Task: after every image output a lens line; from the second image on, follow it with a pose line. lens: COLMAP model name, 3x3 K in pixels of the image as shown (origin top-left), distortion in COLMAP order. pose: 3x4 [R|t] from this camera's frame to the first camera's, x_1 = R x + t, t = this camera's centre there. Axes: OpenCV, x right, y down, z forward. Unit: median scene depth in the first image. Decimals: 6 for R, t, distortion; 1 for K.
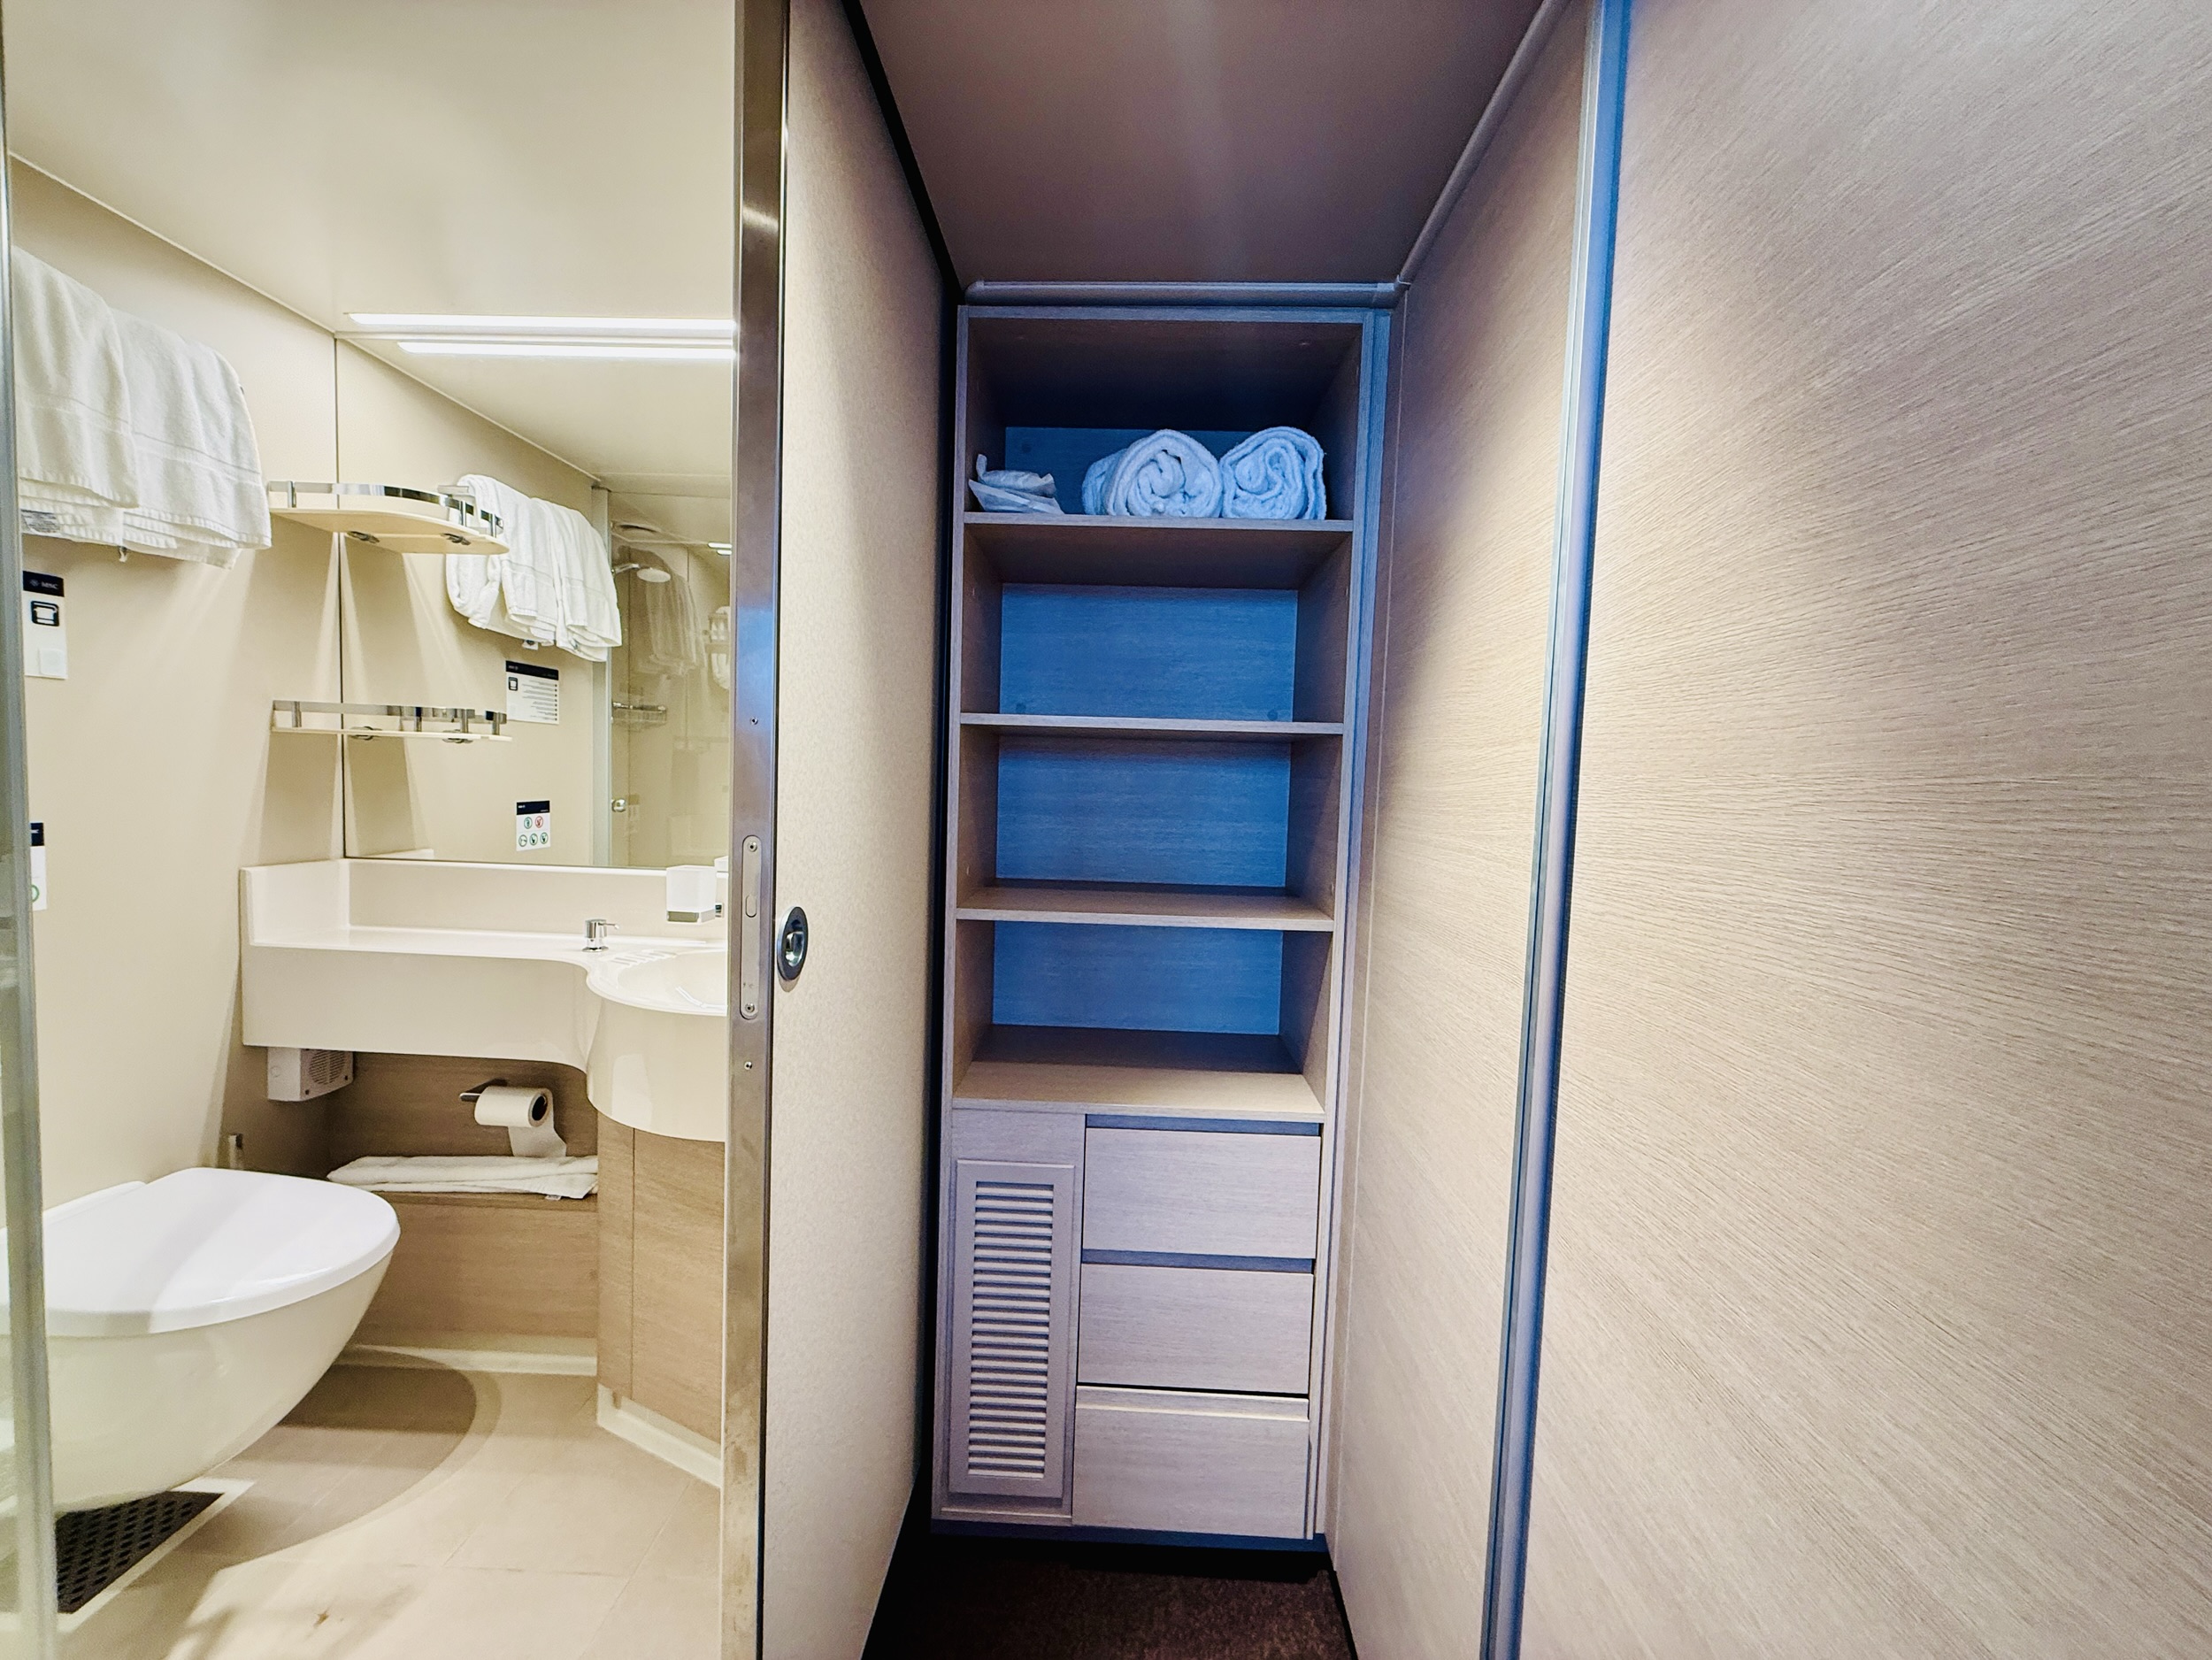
lens RADIAL K [[877.8, 0, 1103.5], [0, 877.8, 831.3], [0, 0, 1]] dist [-0.000611, 0.000017]
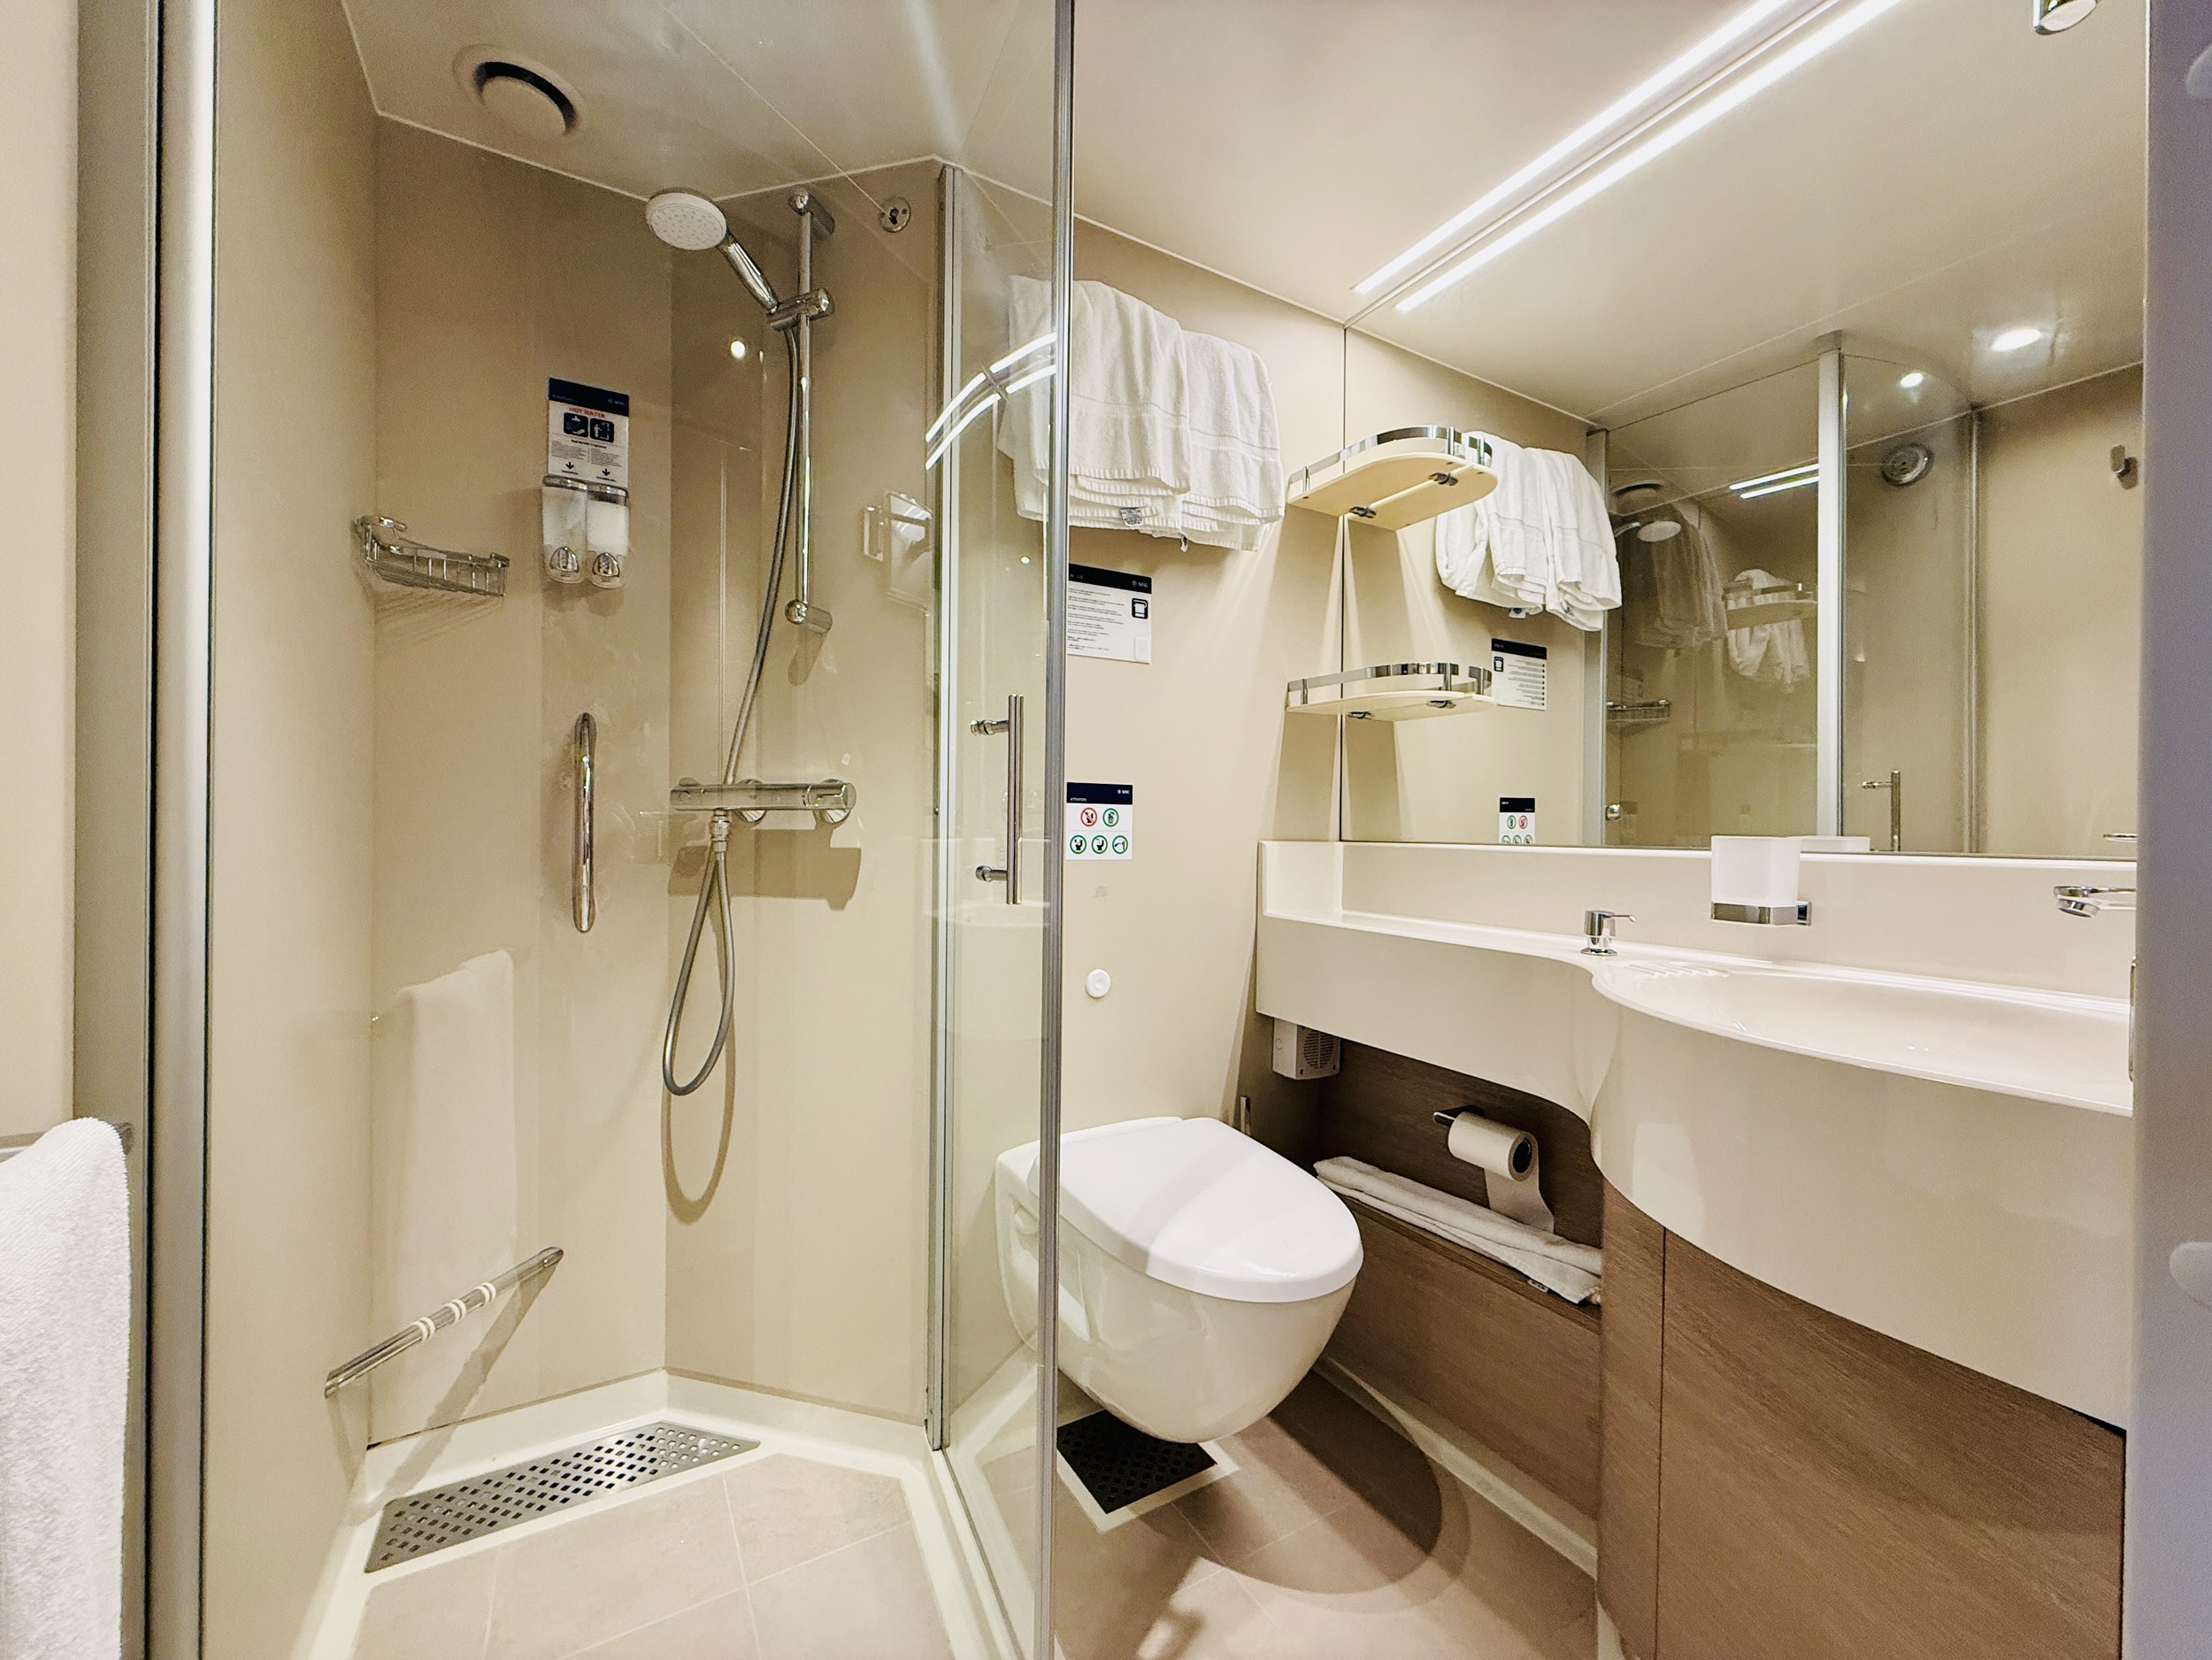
lens RADIAL K [[877.8, 0, 1103.5], [0, 877.8, 831.3], [0, 0, 1]] dist [-0.000611, 0.000017]
pose [[0.531511, -0.025862, -0.846657, -0.184838], [-0.042313, 0.997475, -0.057032, 0.093083], [0.845994, 0.066138, 0.529075, 0.272470]]
